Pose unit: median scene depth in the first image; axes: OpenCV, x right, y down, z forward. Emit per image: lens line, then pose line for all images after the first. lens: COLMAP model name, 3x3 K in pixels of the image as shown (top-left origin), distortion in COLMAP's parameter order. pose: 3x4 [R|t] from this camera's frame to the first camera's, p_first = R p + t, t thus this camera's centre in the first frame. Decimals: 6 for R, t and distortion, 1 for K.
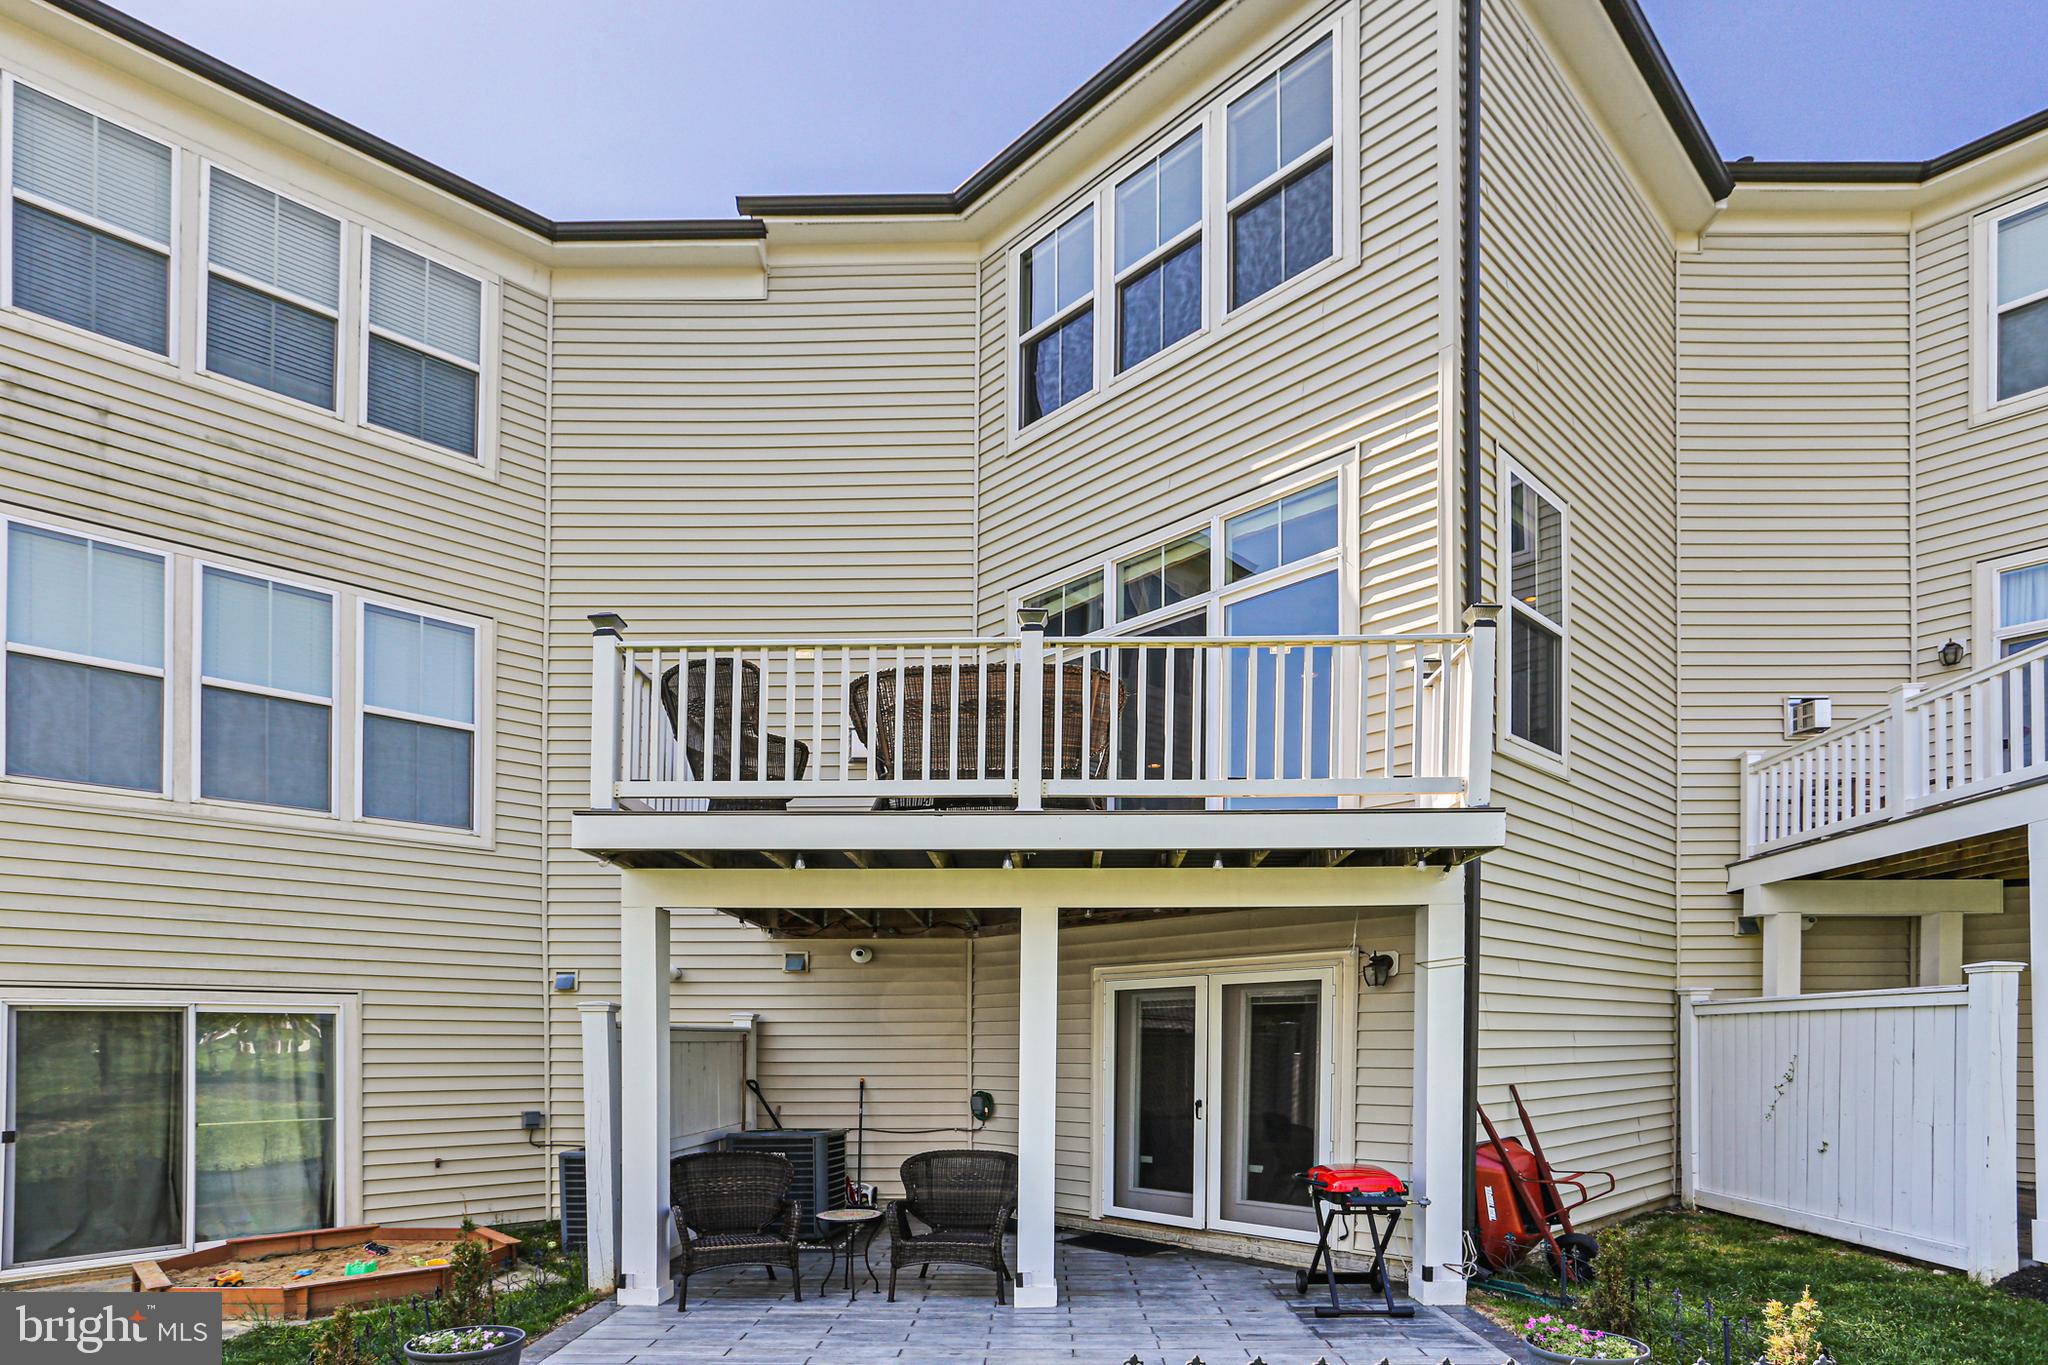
lens RADIAL K [[1000.6, 0, 1024.1], [0, 1000.6, 667.6], [0, 0, 1]] dist [-0.052916, 0.027164]
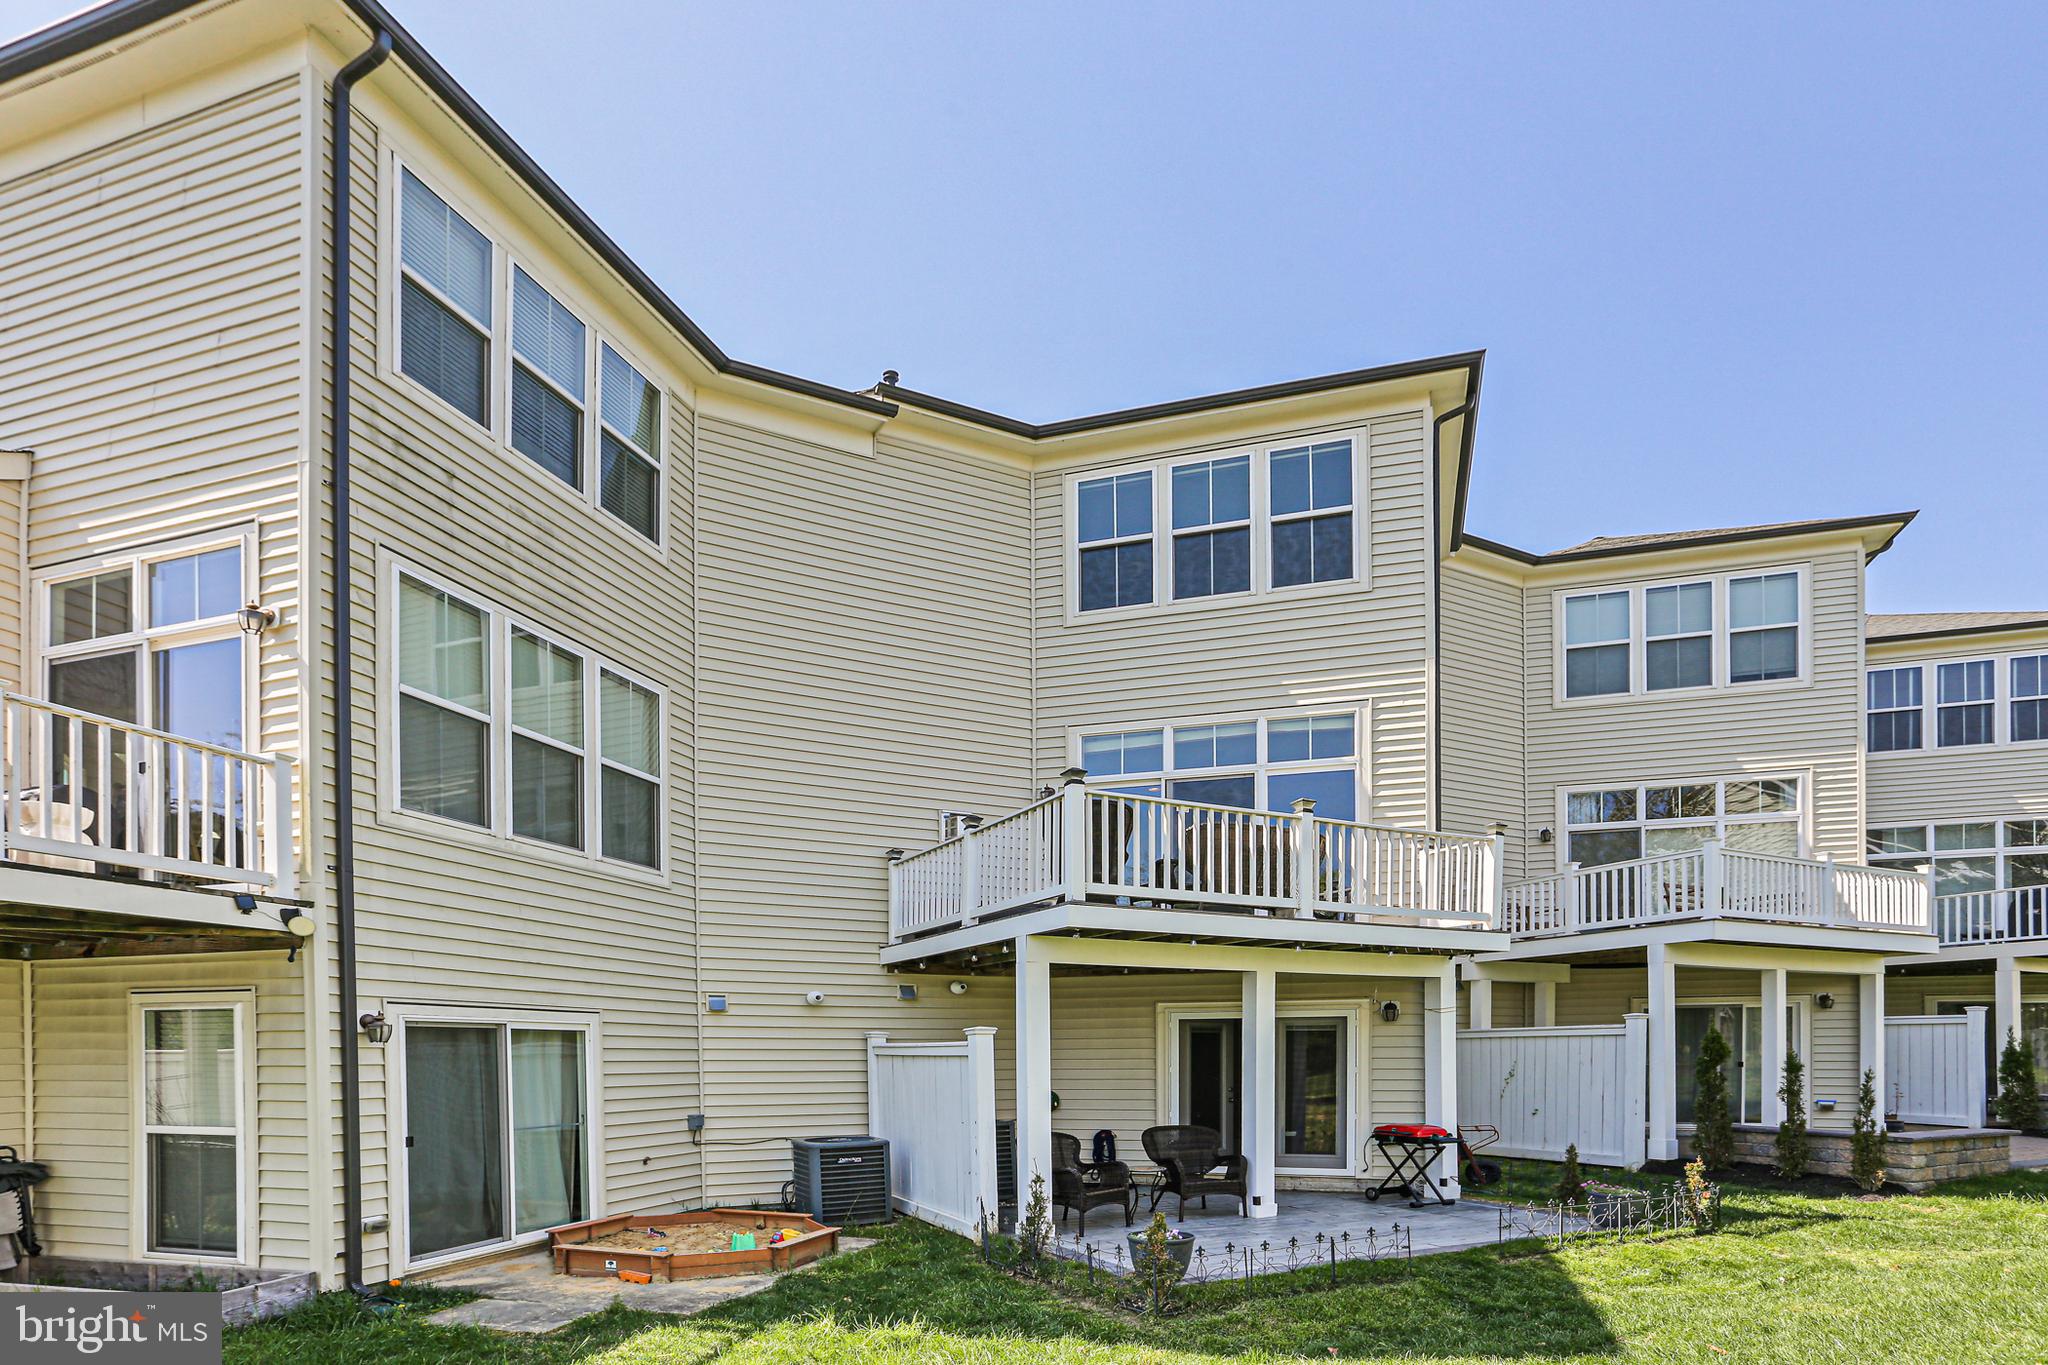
lens RADIAL K [[856.4, 0, 1032.3], [0, 856.4, 661.0], [0, 0, 1]] dist [-0.036174, 0.000227]
pose [[0.917268, 0.167590, 0.361294, -0.645852], [-0.141323, 0.985086, -0.098147, -0.052848], [-0.372354, 0.038968, 0.927272, -0.133417]]
